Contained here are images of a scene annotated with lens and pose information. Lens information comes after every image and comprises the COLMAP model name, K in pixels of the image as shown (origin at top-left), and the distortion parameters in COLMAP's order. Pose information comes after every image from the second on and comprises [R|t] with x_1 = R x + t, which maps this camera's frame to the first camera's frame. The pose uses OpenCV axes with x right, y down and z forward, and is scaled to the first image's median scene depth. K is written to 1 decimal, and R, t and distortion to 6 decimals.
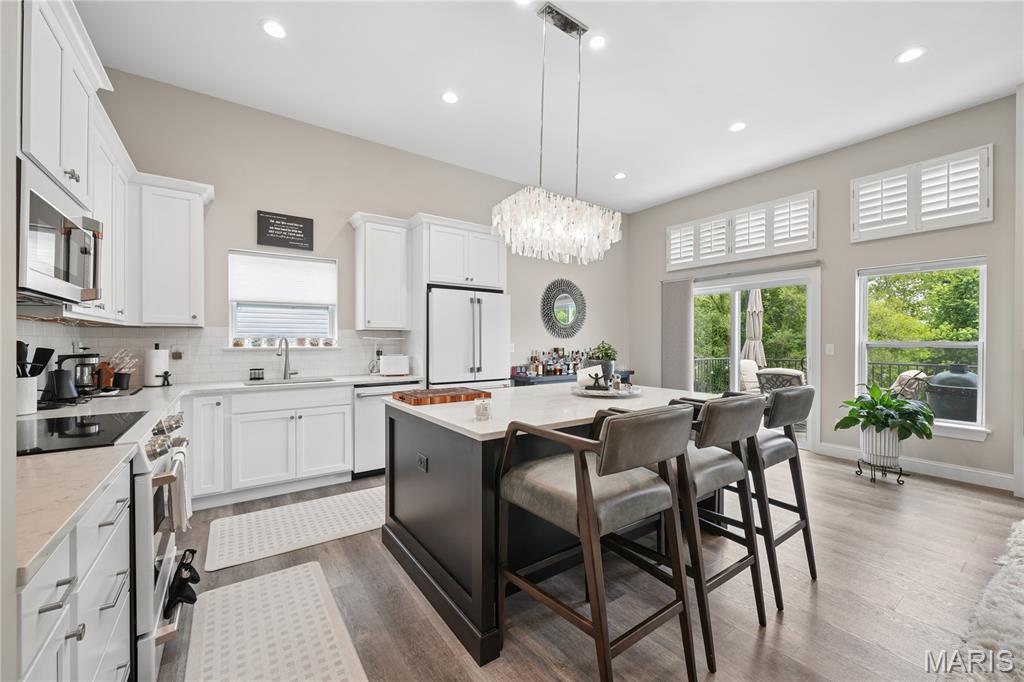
lens RADIAL K [[402.7, 0, 512.0], [0, 402.7, 341.0], [0, 0, 1]] dist [-0.006950, 0.000128]
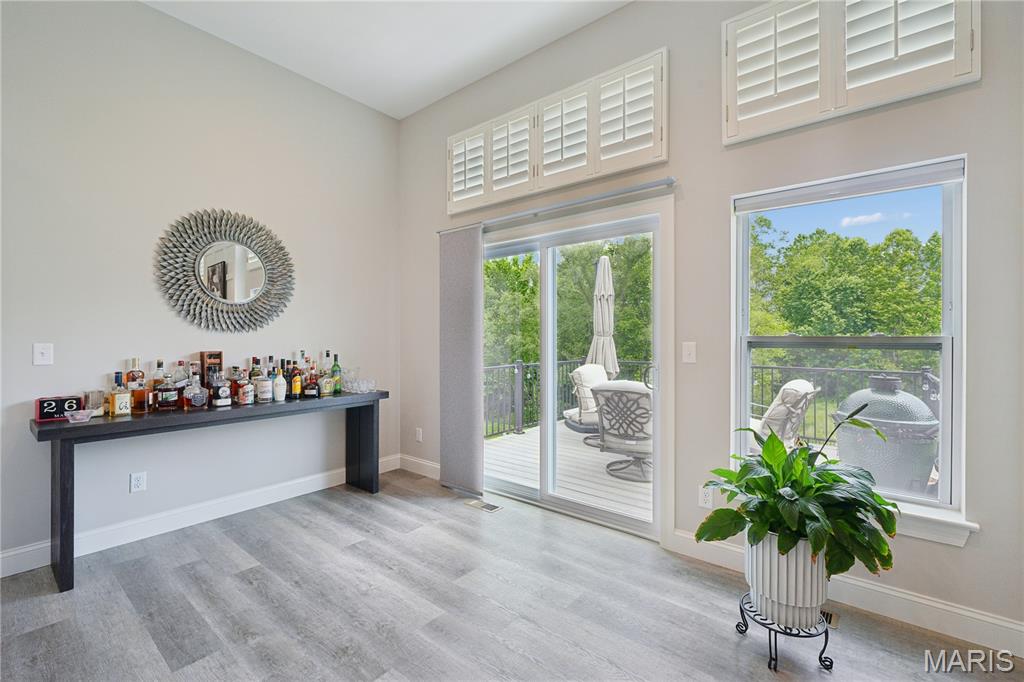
lens RADIAL K [[446.7, 0, 512.0], [0, 446.7, 341.0], [0, 0, 1]] dist [-0.012903, -0.000039]
pose [[0.962280, -0.004378, 0.272025, 0.452755], [0.002842, 0.999978, 0.006038, 0.002529], [-0.272045, -0.005037, 0.962271, 0.554350]]
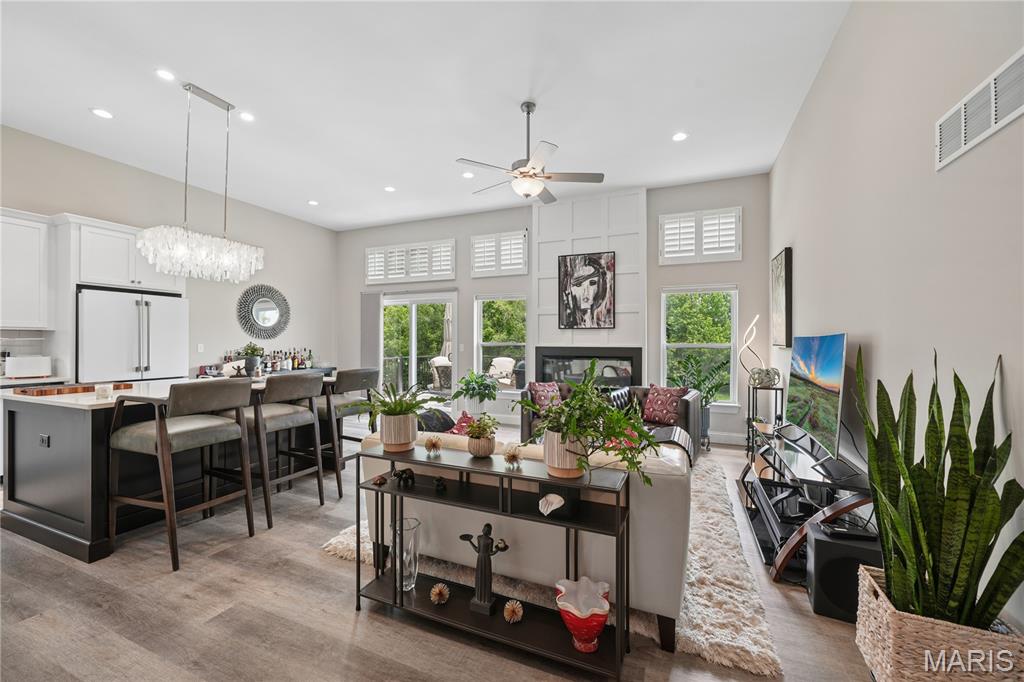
lens RADIAL K [[402.7, 0, 512.0], [0, 402.7, 341.0], [0, 0, 1]] dist [-0.006950, 0.000128]
pose [[0.846796, 0.002453, 0.531913, 0.170845], [-0.001296, 0.999996, -0.002548, -0.000149], [-0.531917, 0.001468, 0.846795, -0.398098]]
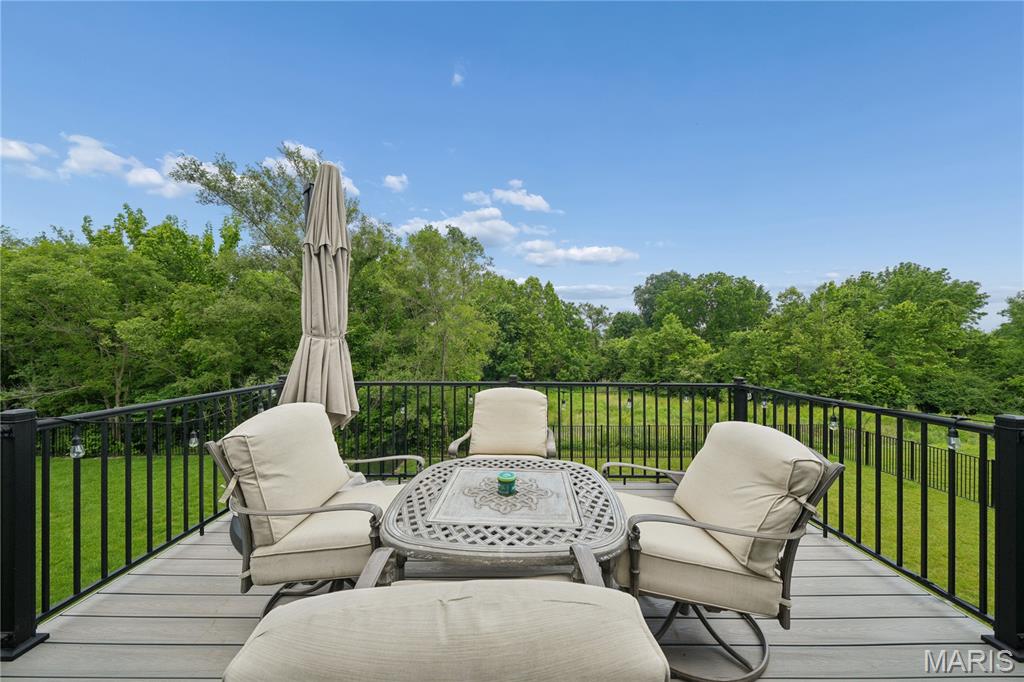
lens RADIAL K [[356.4, 0, 512.0], [0, 356.4, 341.0], [0, 0, 1]] dist [0.000702, 0.000098]
pose [[0.575683, 0.009296, 0.817620, 0.867820], [-0.000369, 0.999938, -0.011110, 0.010213], [-0.817673, 0.006094, 0.575651, 1.352259]]
